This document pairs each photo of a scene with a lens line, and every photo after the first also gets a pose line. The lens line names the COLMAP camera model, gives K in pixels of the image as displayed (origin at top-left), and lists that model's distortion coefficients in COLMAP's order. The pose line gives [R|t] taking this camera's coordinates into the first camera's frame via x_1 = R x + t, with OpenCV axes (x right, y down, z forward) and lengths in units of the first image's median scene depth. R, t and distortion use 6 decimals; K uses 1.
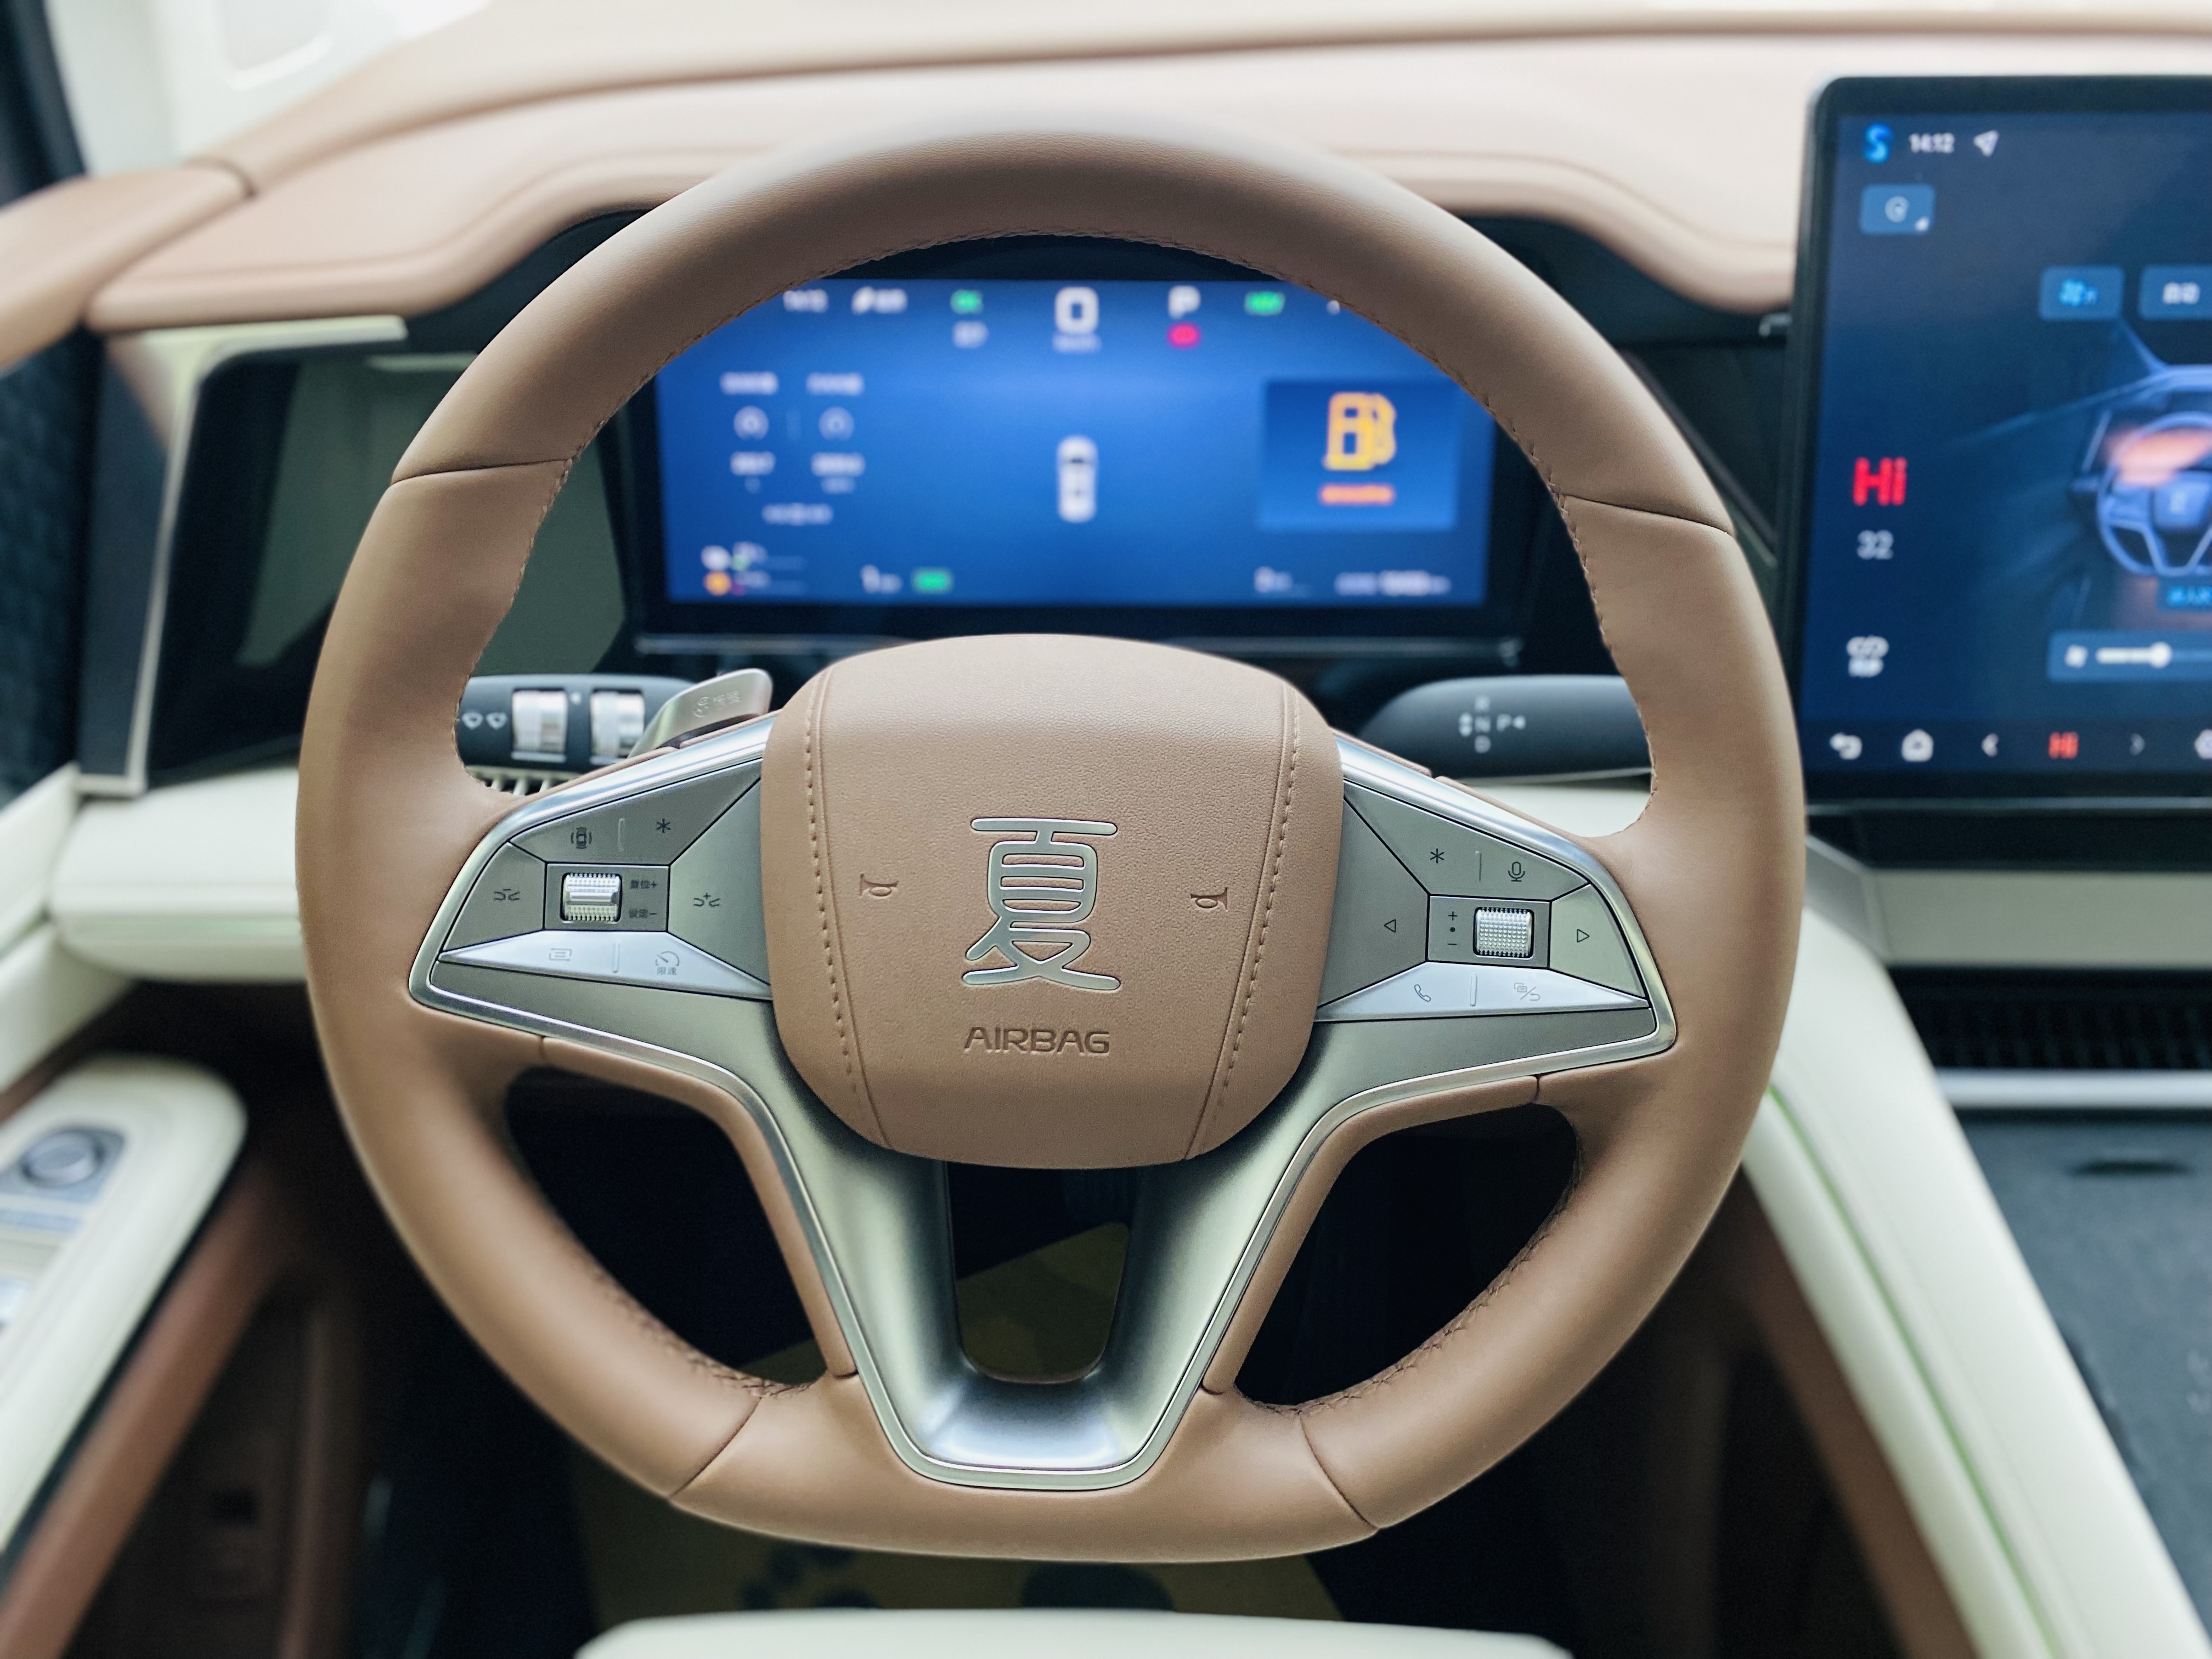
lens RADIAL K [[1682.4, 0, 1112.4], [0, 1682.4, 845.3], [0, 0, 1]] dist [0.007435, -0.007294]
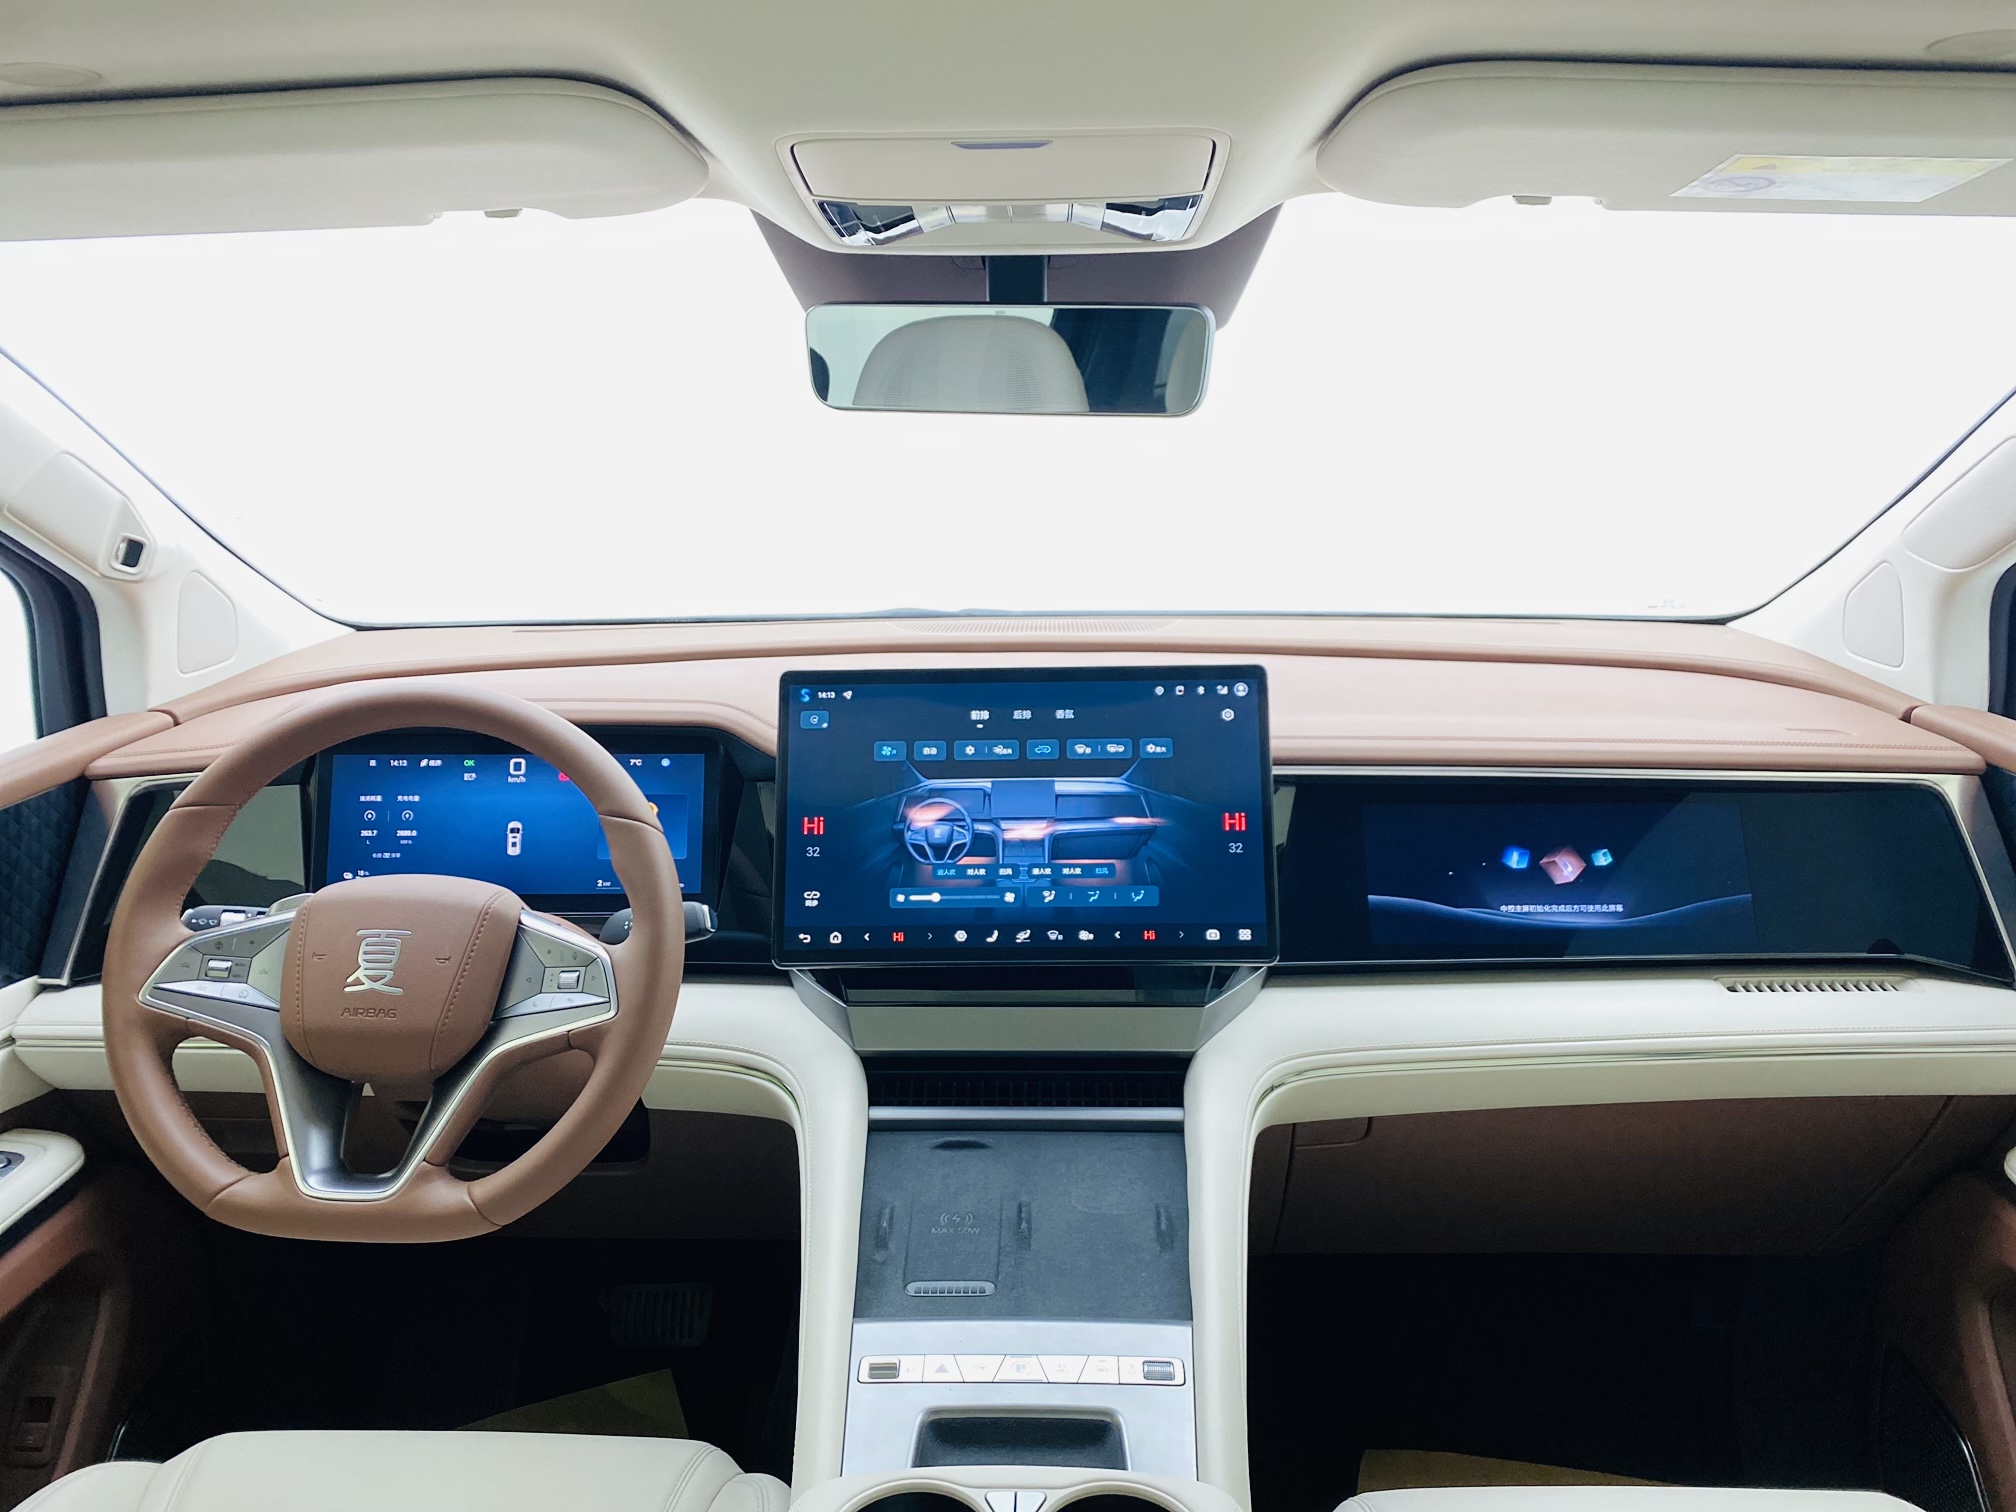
lens RADIAL K [[1533.3, 0, 1015.6], [0, 1533.3, 760.9], [0, 0, 1]] dist [0.007435, -0.007294]
pose [[0.999726, -0.009502, -0.021398, 0.783846], [0.001408, 0.936687, -0.350165, 0.453331], [0.023371, 0.350039, 0.936444, -1.046275]]
